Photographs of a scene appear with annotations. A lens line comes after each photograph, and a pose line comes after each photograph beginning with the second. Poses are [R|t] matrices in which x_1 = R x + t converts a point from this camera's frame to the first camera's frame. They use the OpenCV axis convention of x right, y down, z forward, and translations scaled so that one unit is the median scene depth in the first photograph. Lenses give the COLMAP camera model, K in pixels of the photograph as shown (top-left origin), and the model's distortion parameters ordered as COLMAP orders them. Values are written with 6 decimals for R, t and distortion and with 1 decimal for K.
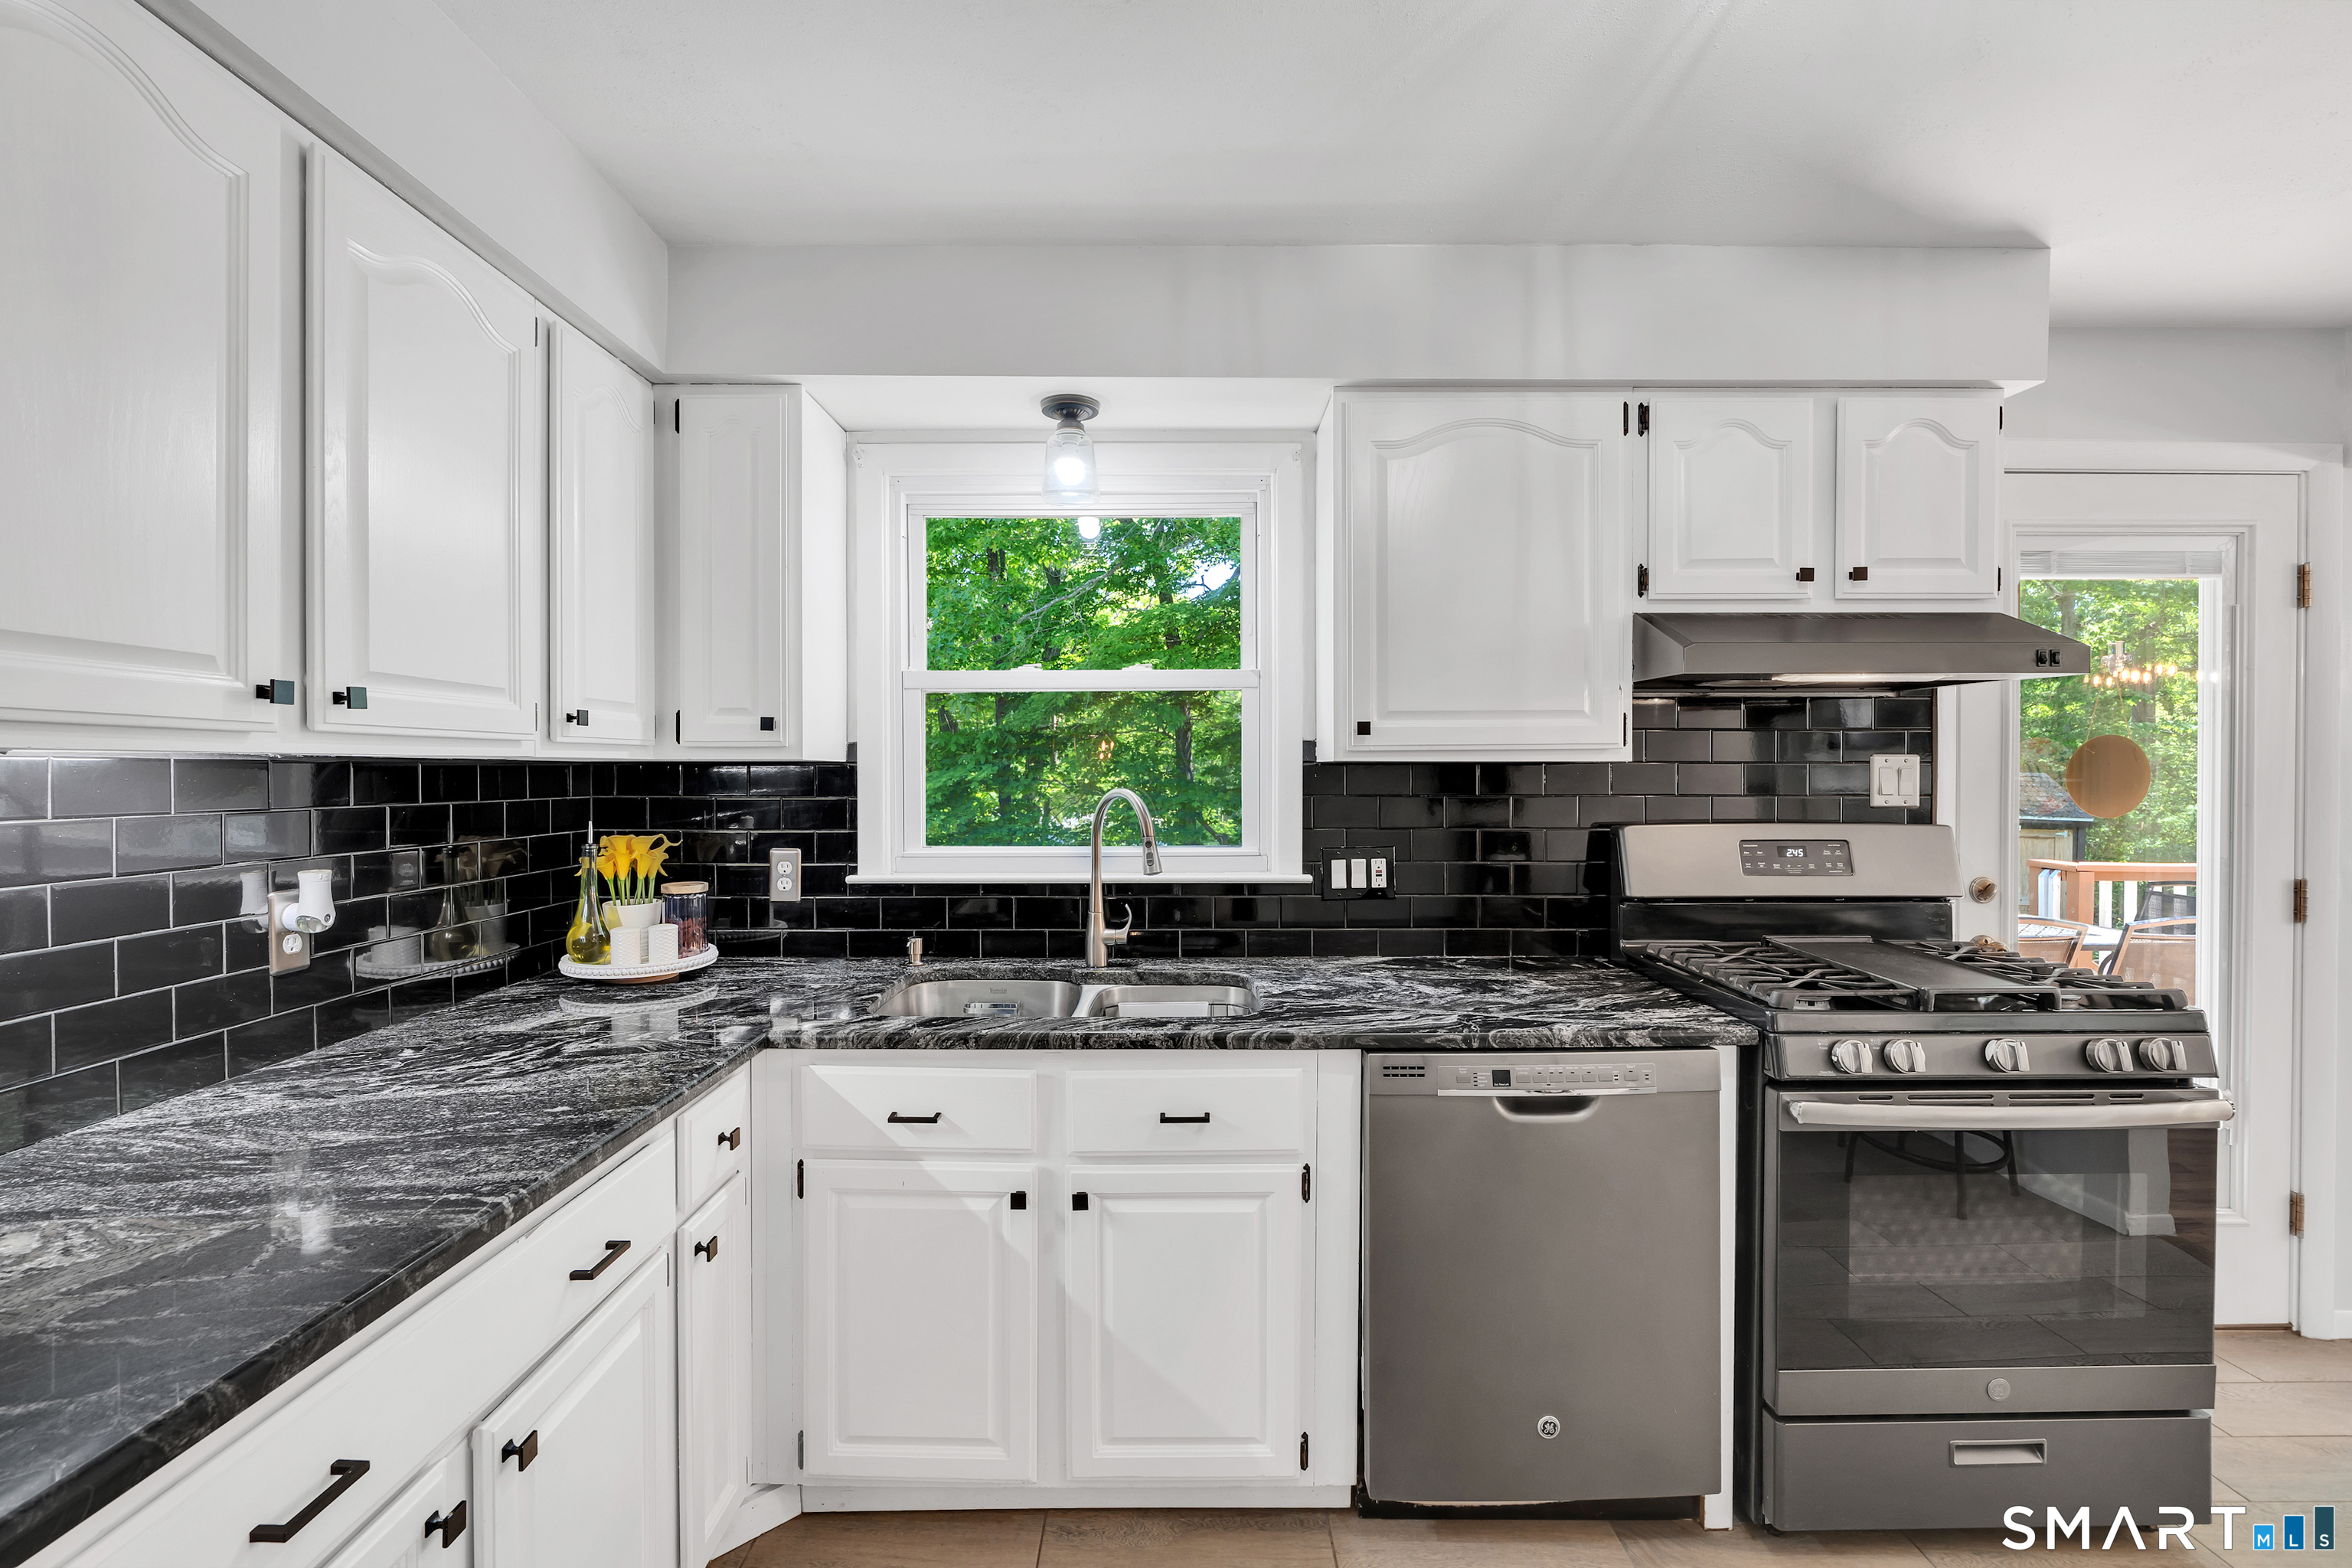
lens RADIAL K [[1054.6, 0, 1199.5], [0, 1054.6, 782.0], [0, 0, 1]] dist [-0.005694, 0.001333]
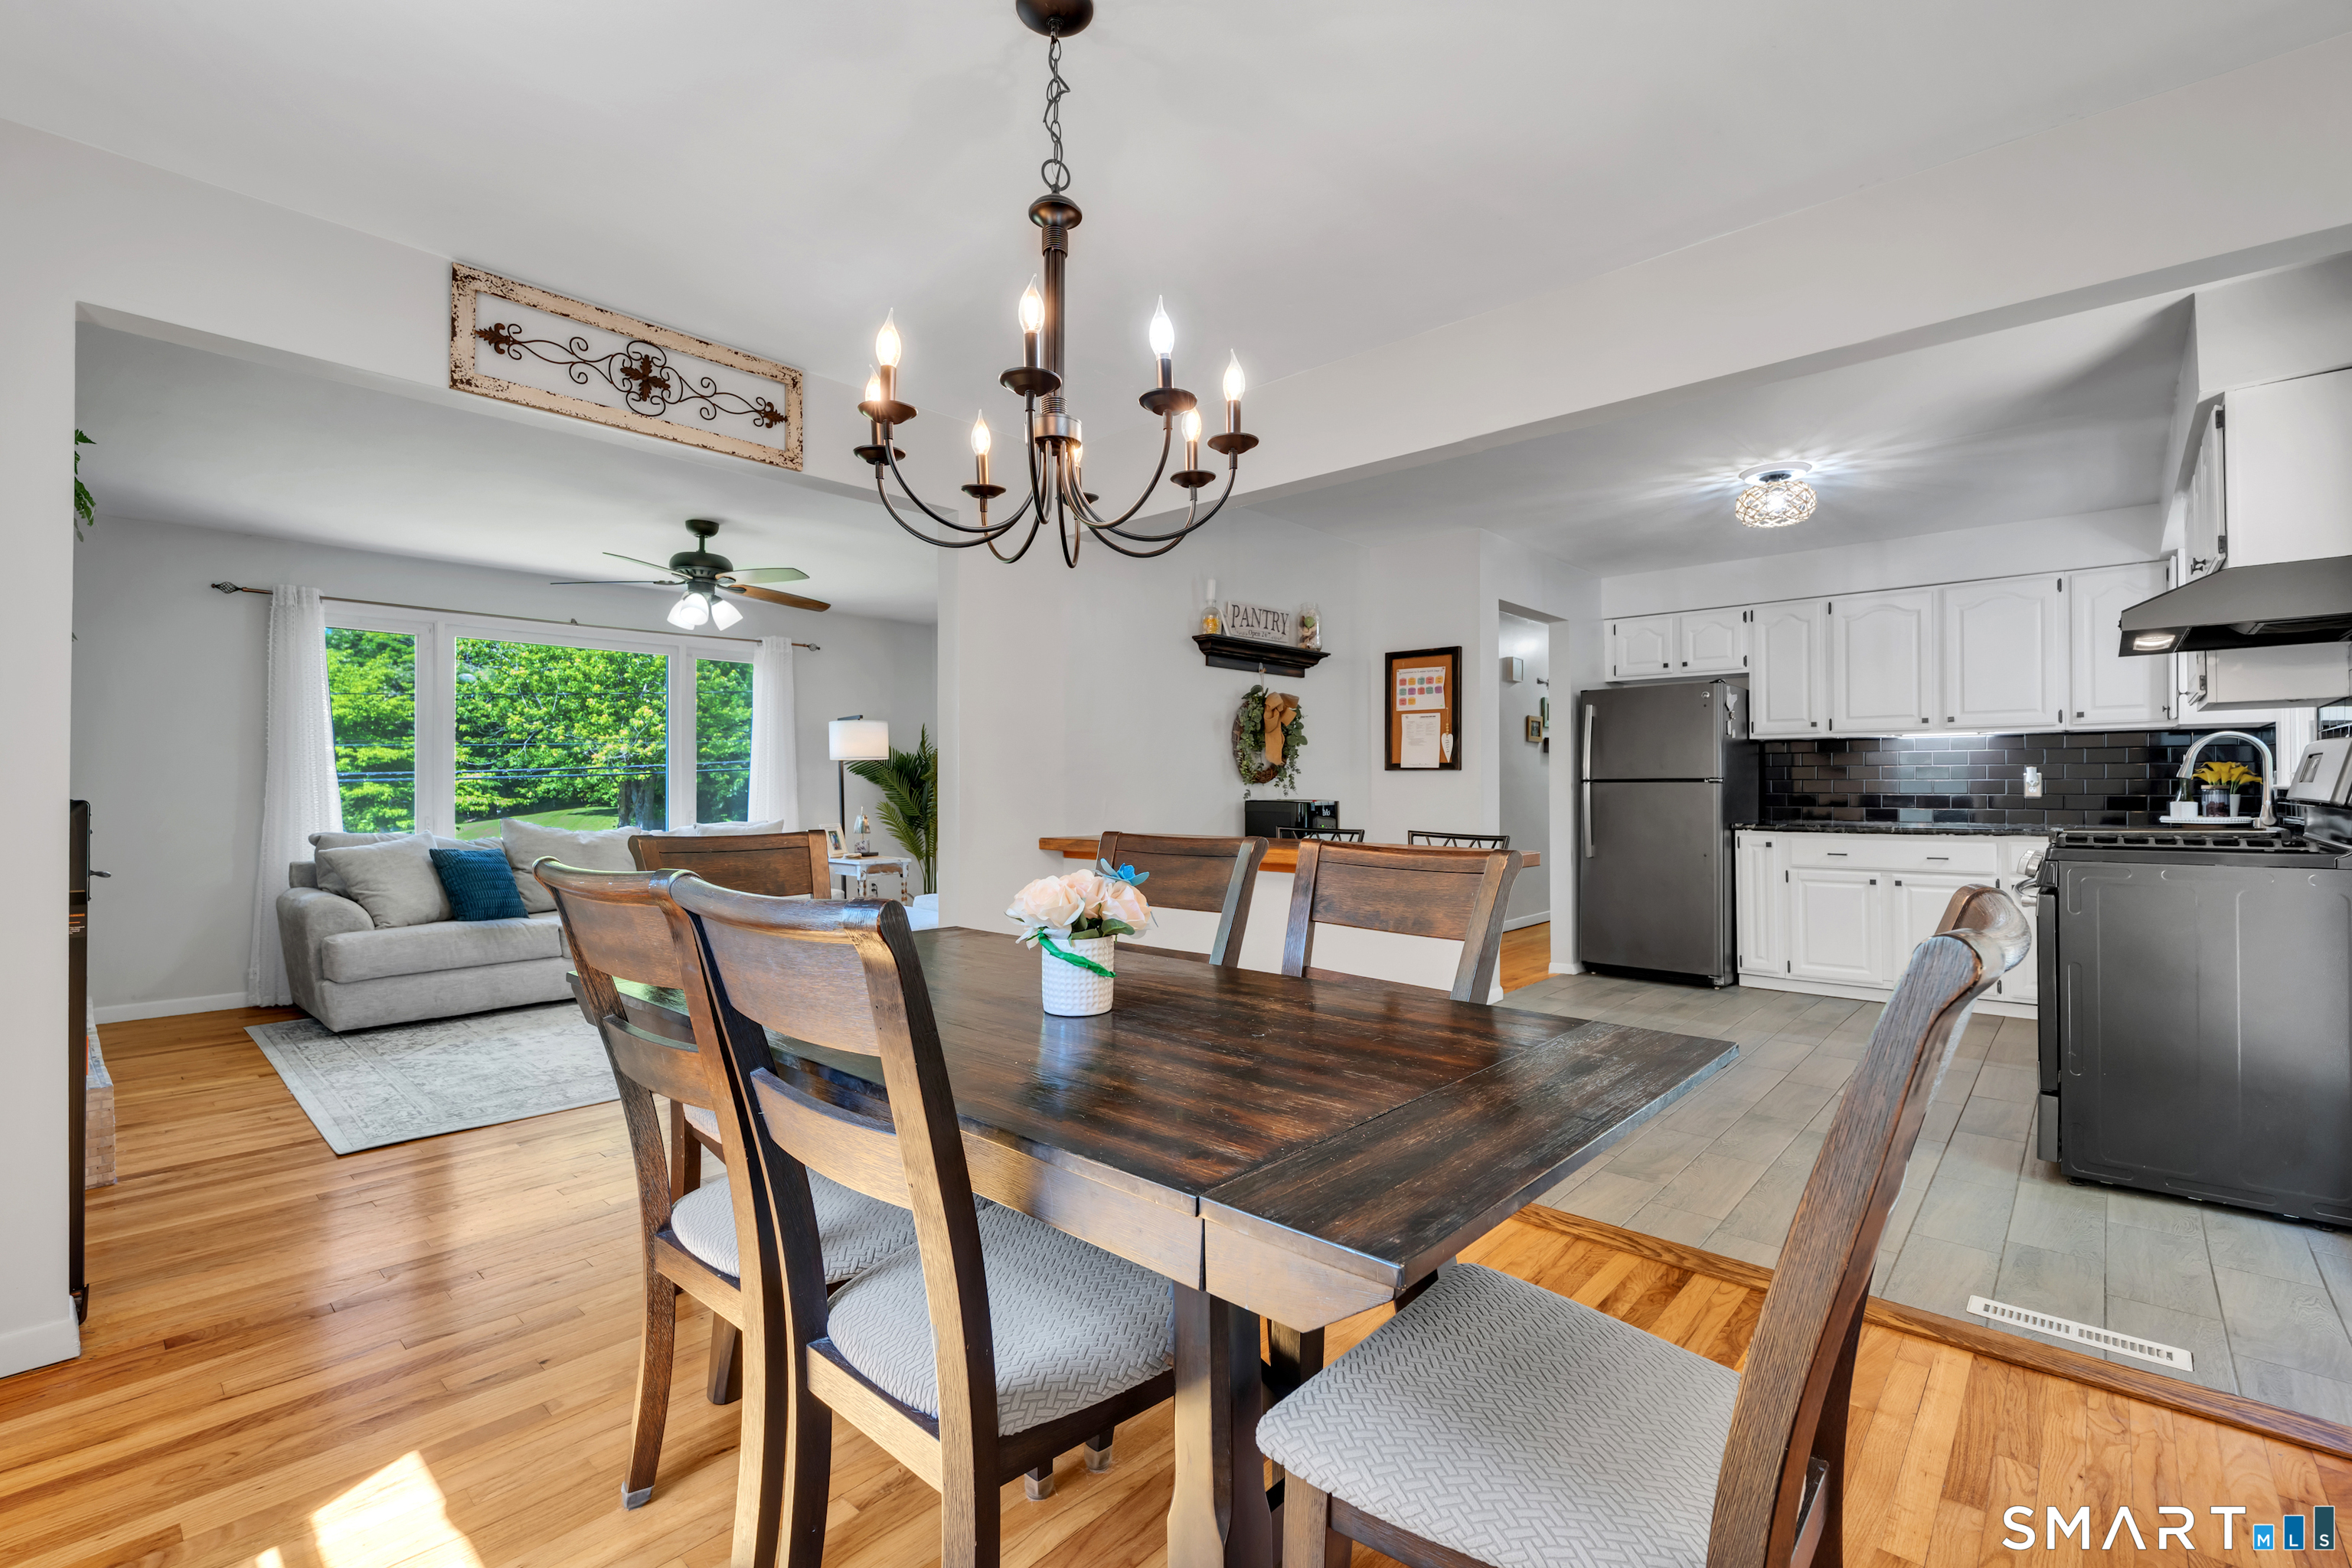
lens RADIAL K [[1054.6, 0, 1196.4], [0, 1054.6, 783.5], [0, 0, 1]] dist [-0.005694, 0.001333]
pose [[-0.655404, 0.000900, -0.755278, 2.567070], [-0.005503, 0.999967, 0.005967, 0.099012], [0.755258, 0.008068, -0.655377, 0.901990]]
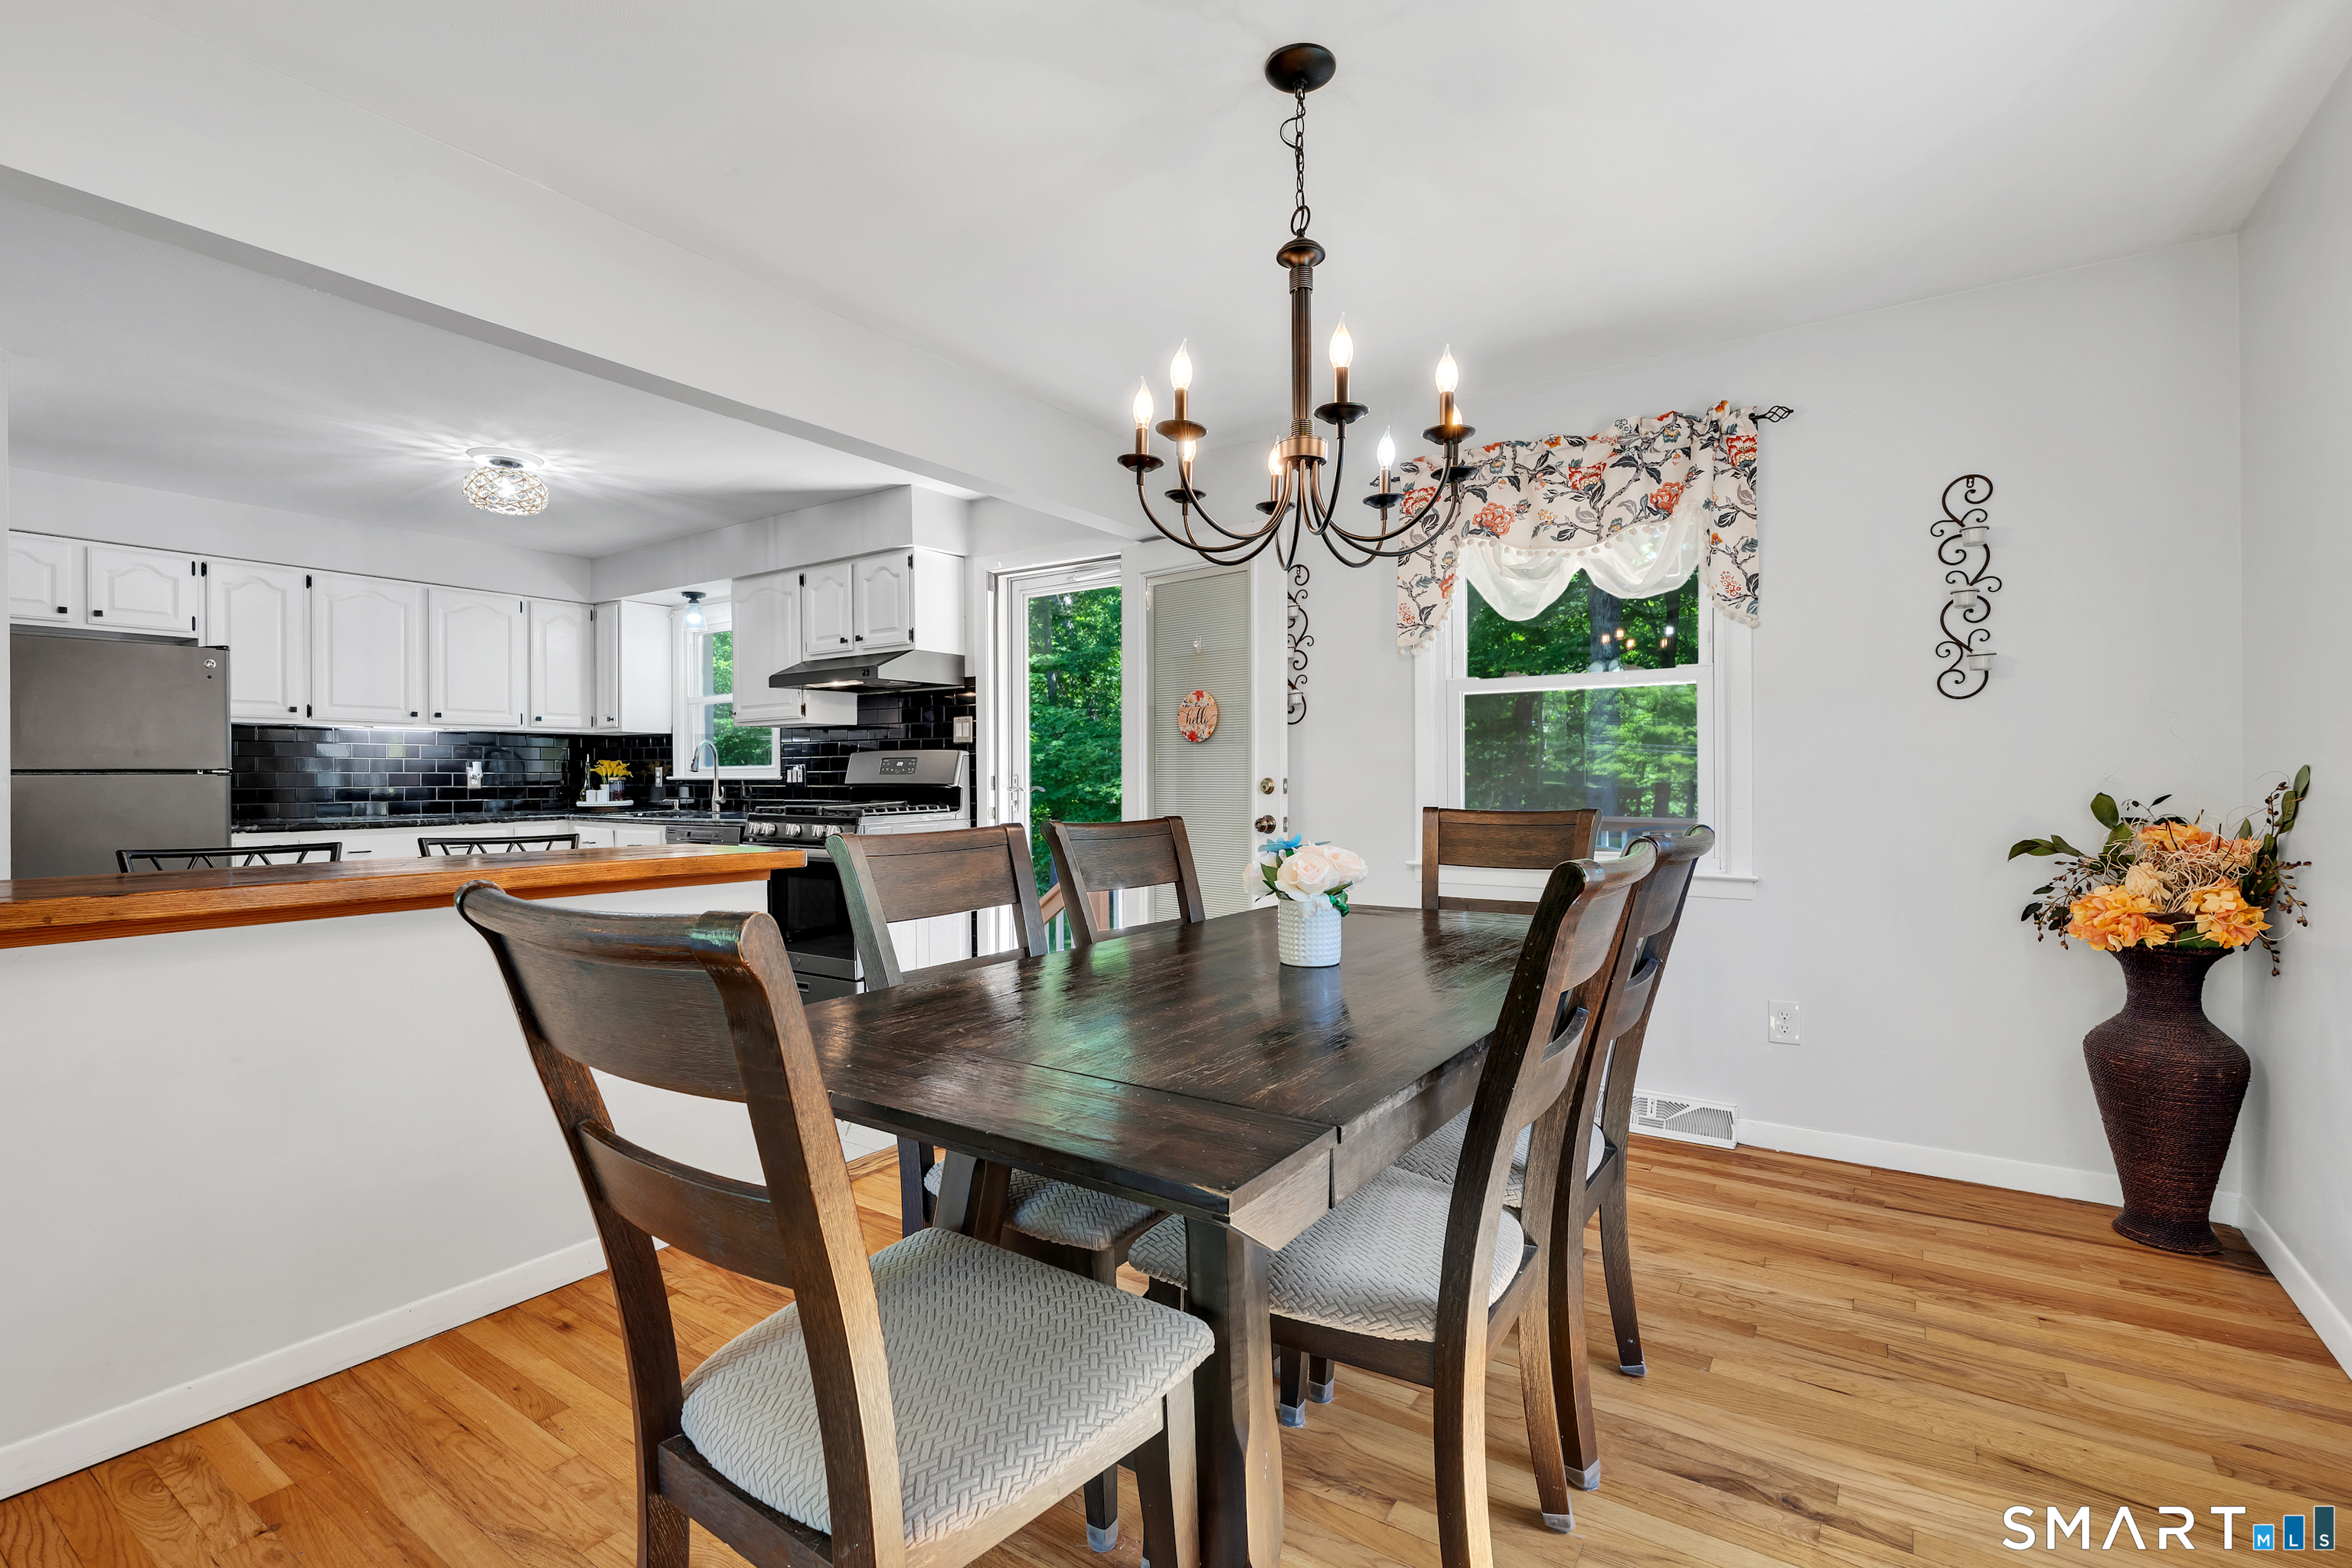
lens RADIAL K [[1054.6, 0, 1155.8], [0, 1054.6, 782.9], [0, 0, 1]] dist [-0.005694, 0.001333]
pose [[0.818590, 0.001970, -0.574375, 2.454668], [-0.003627, 0.999992, -0.001738, 0.118802], [0.574367, 0.003506, 0.818590, -0.504858]]
